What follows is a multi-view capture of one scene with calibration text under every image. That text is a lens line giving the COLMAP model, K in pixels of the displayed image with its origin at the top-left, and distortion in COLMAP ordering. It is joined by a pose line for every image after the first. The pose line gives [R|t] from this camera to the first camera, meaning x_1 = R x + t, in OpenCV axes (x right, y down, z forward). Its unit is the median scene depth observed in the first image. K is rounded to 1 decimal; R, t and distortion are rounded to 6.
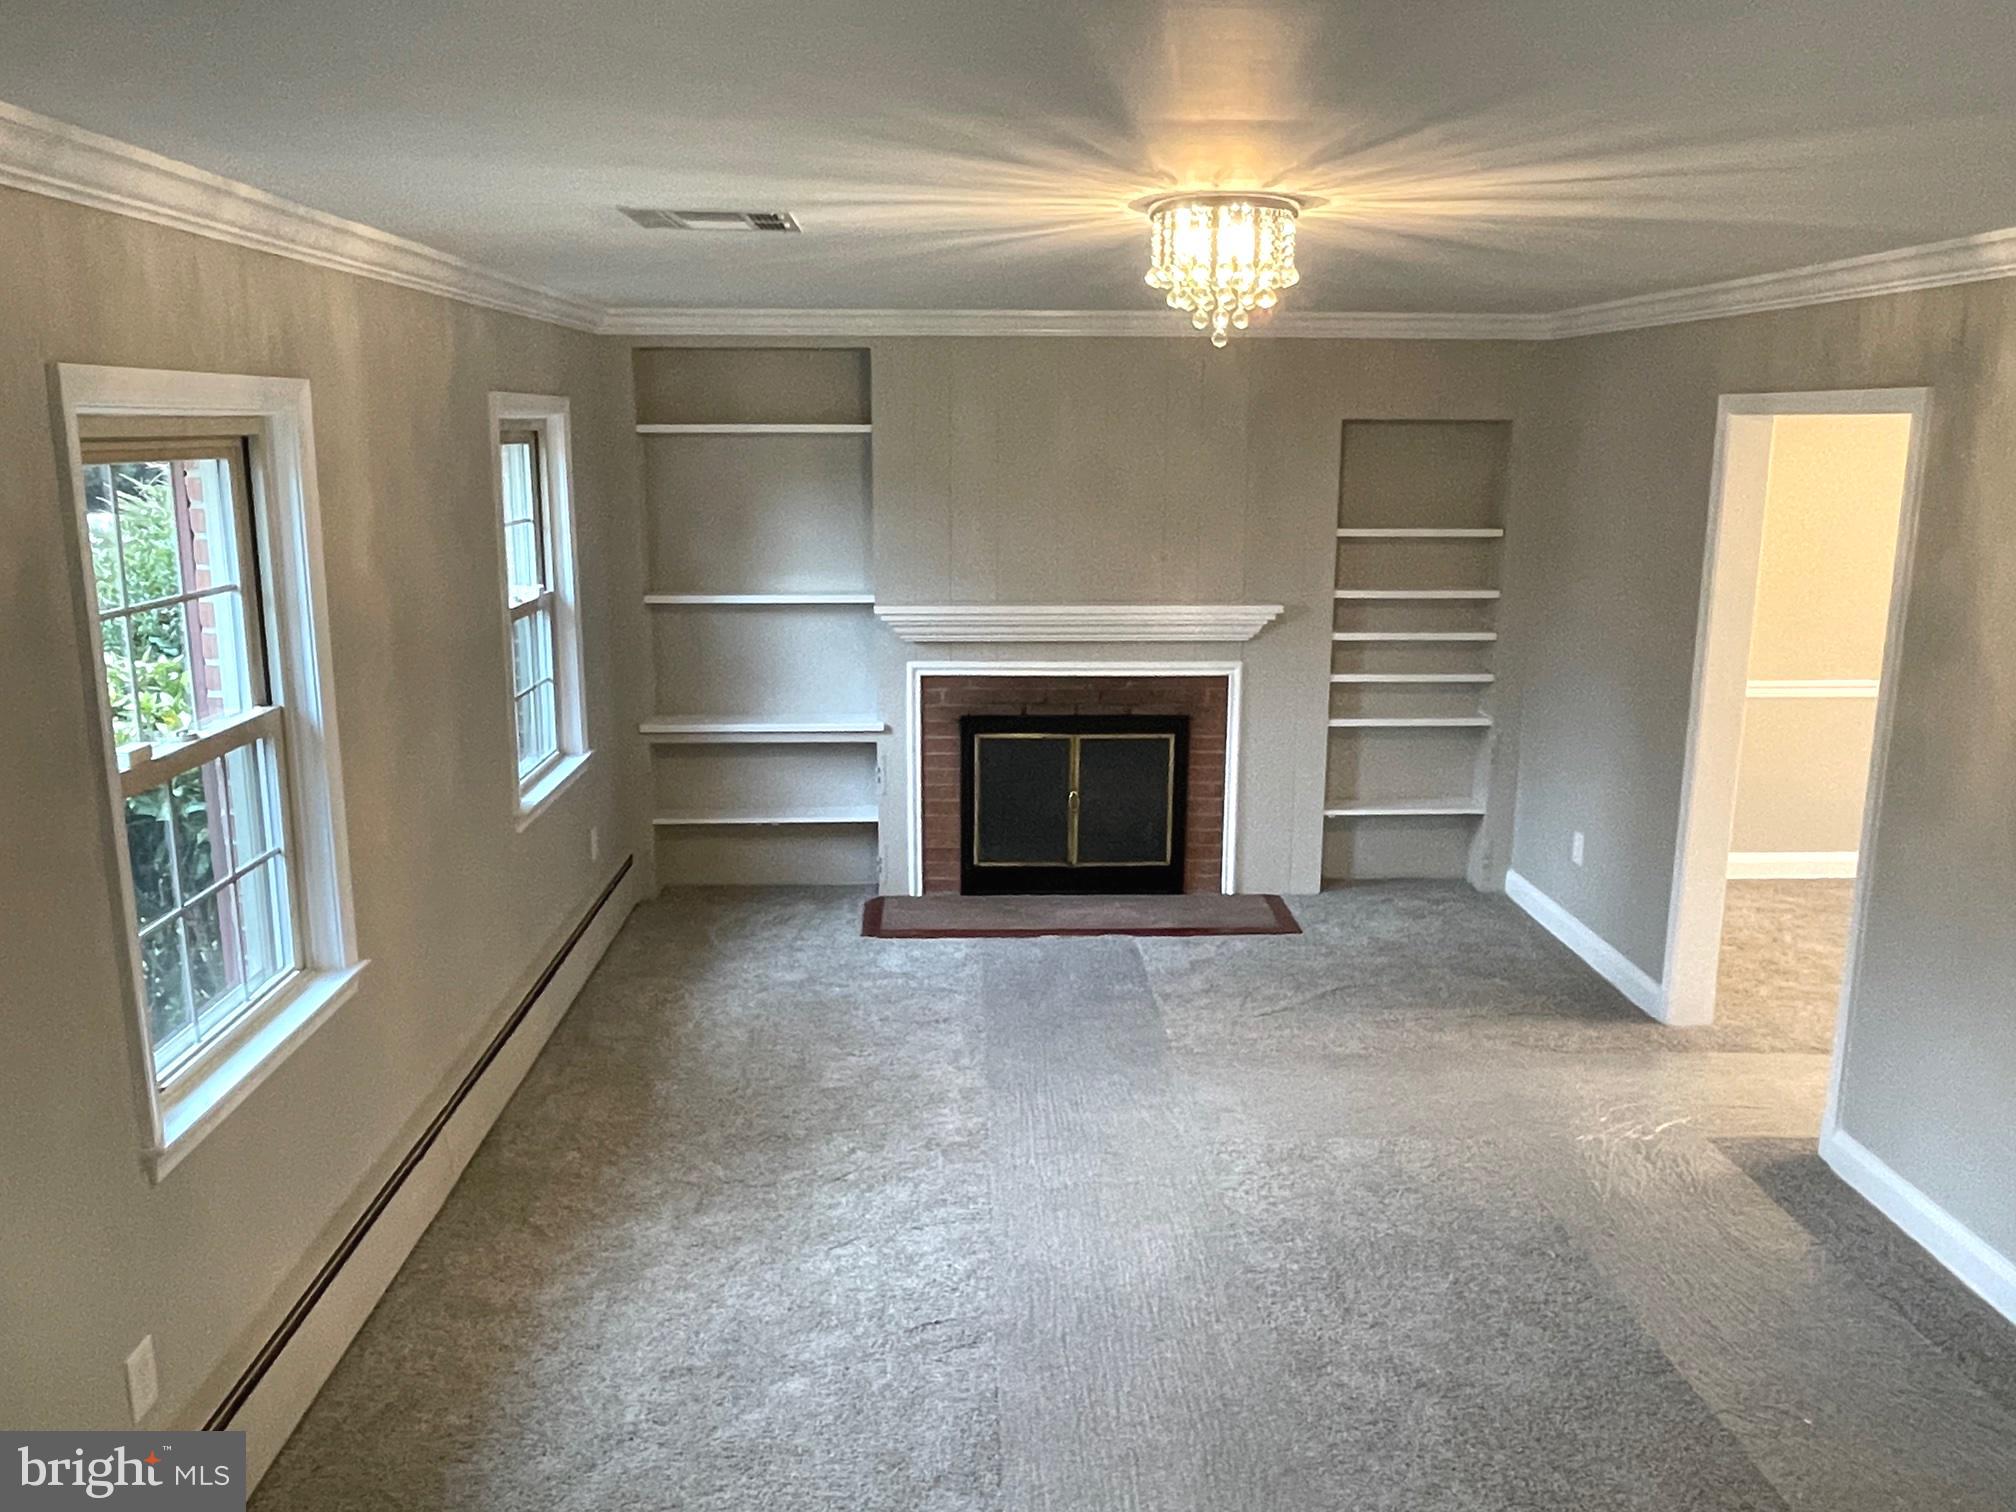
lens RADIAL K [[1558.0, 0, 1005.7], [0, 1558.0, 747.0], [0, 0, 1]] dist [0.000920, -0.007187]
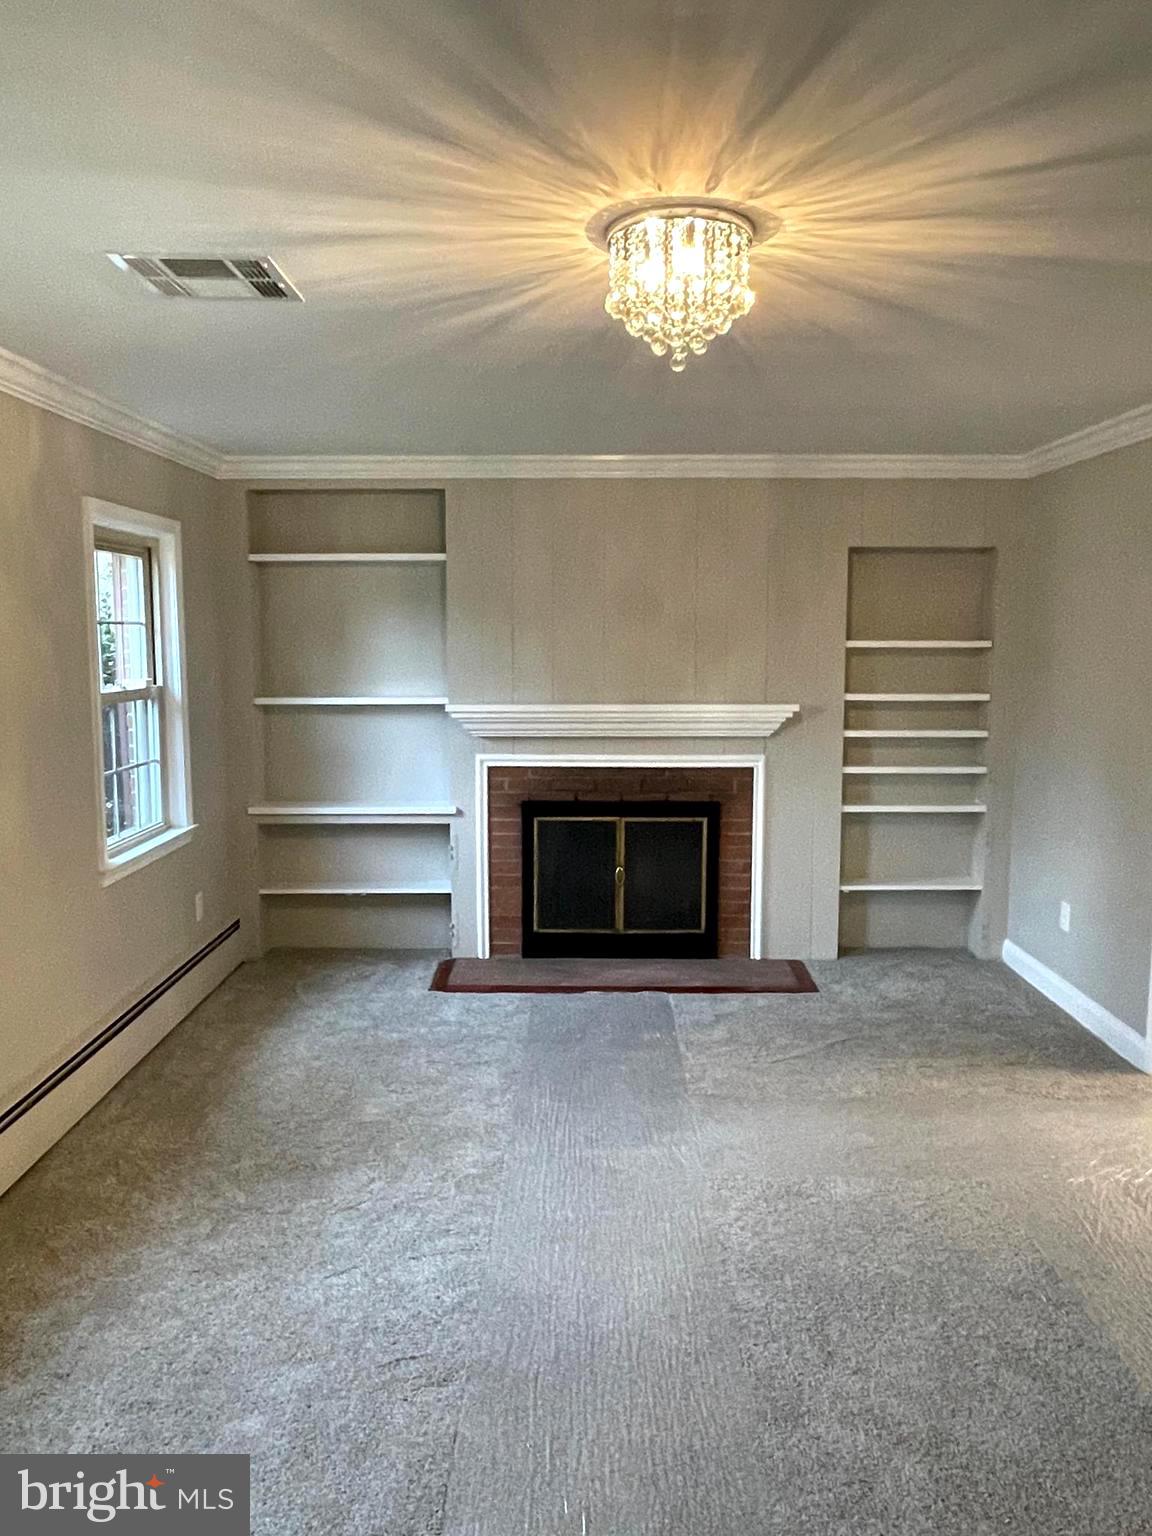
lens RADIAL K [[1187.1, 0, 576.0], [0, 1187.1, 768.0], [0, 0, 1]] dist [0.000920, -0.007187]
pose [[0.999042, 0.001732, -0.043731, 0.064140], [-0.005595, 0.996073, -0.088363, 0.042767], [0.043406, 0.088523, 0.995128, 0.152241]]
